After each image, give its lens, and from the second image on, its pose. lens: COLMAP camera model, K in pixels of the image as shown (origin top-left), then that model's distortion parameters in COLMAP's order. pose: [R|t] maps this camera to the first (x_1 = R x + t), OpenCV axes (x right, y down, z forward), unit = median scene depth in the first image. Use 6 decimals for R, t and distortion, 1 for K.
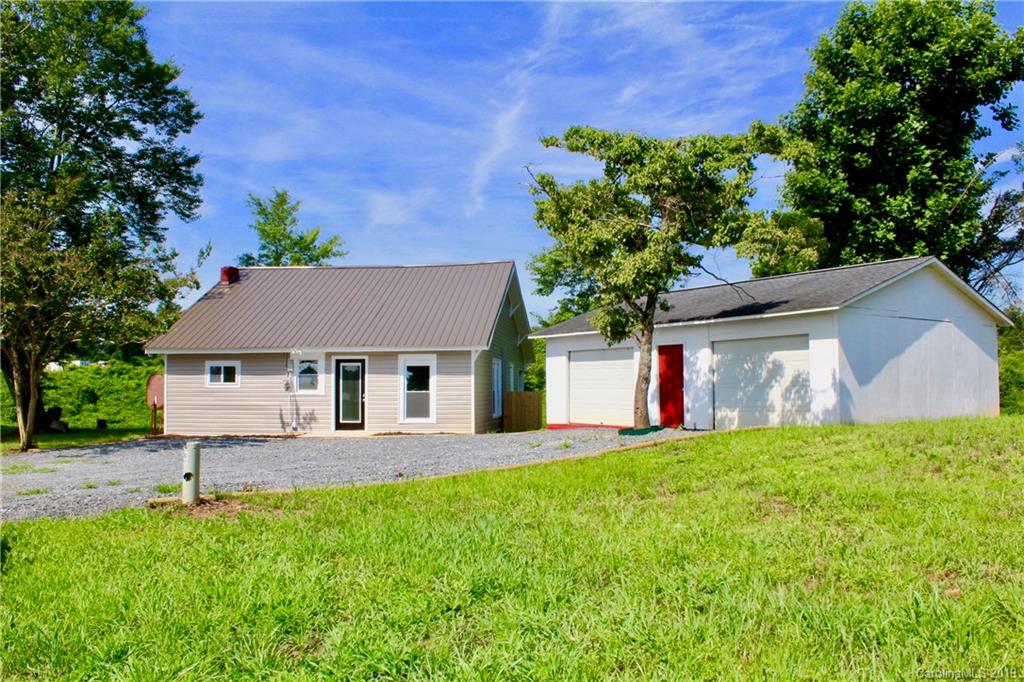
lens RADIAL K [[850.1, 0, 510.0], [0, 850.1, 343.9], [0, 0, 1]] dist [-0.166851, 0.141397]
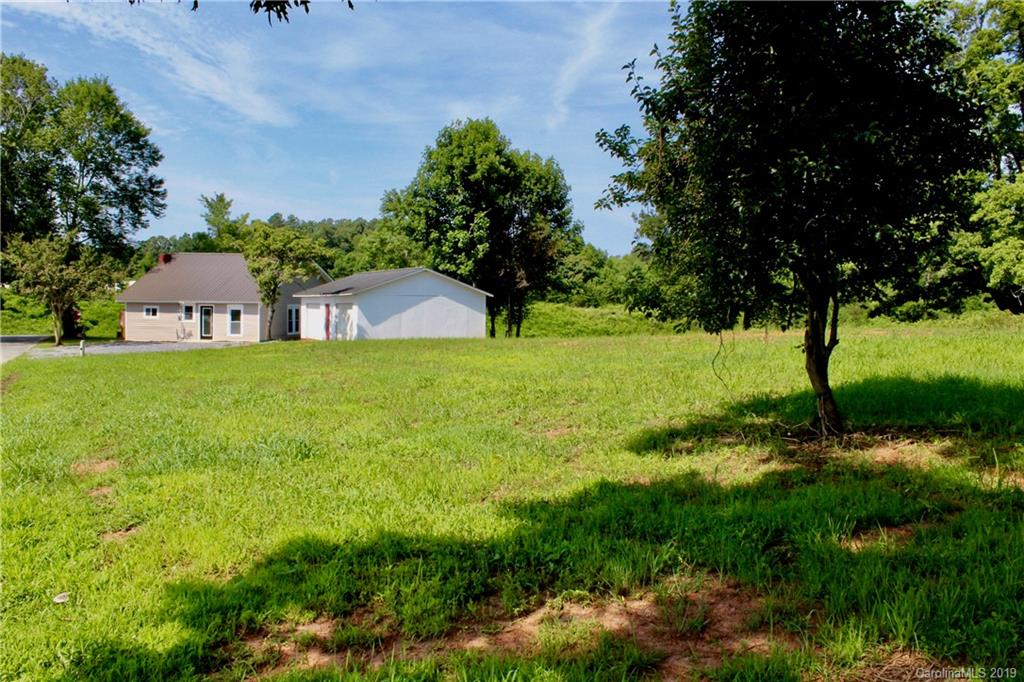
lens RADIAL K [[850.1, 0, 510.0], [0, 850.1, 343.9], [0, 0, 1]] dist [-0.166851, 0.141397]
pose [[0.996233, 0.022376, -0.083776, 0.750456], [-0.013756, 0.994680, 0.102095, -0.111642], [0.085615, -0.100558, 0.991241, -1.021704]]
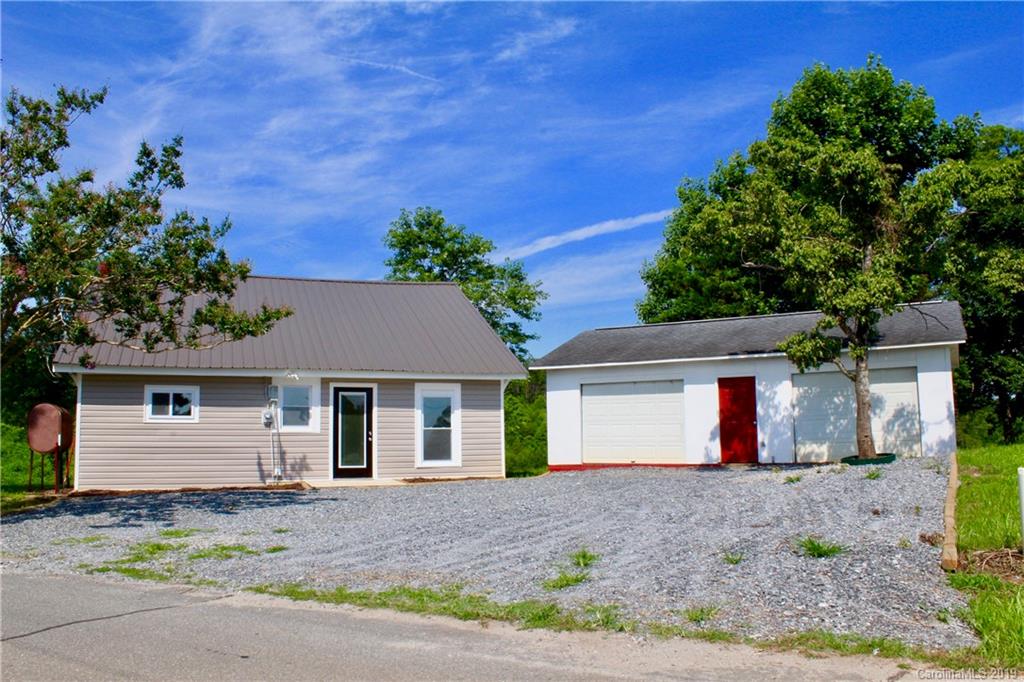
lens RADIAL K [[850.1, 0, 510.0], [0, 850.1, 343.9], [0, 0, 1]] dist [-0.166851, 0.141397]
pose [[0.889010, 0.044007, 0.455769, -0.422301], [-0.020868, 0.998231, -0.055680, 0.018376], [-0.457412, 0.039989, 0.888355, 0.232362]]
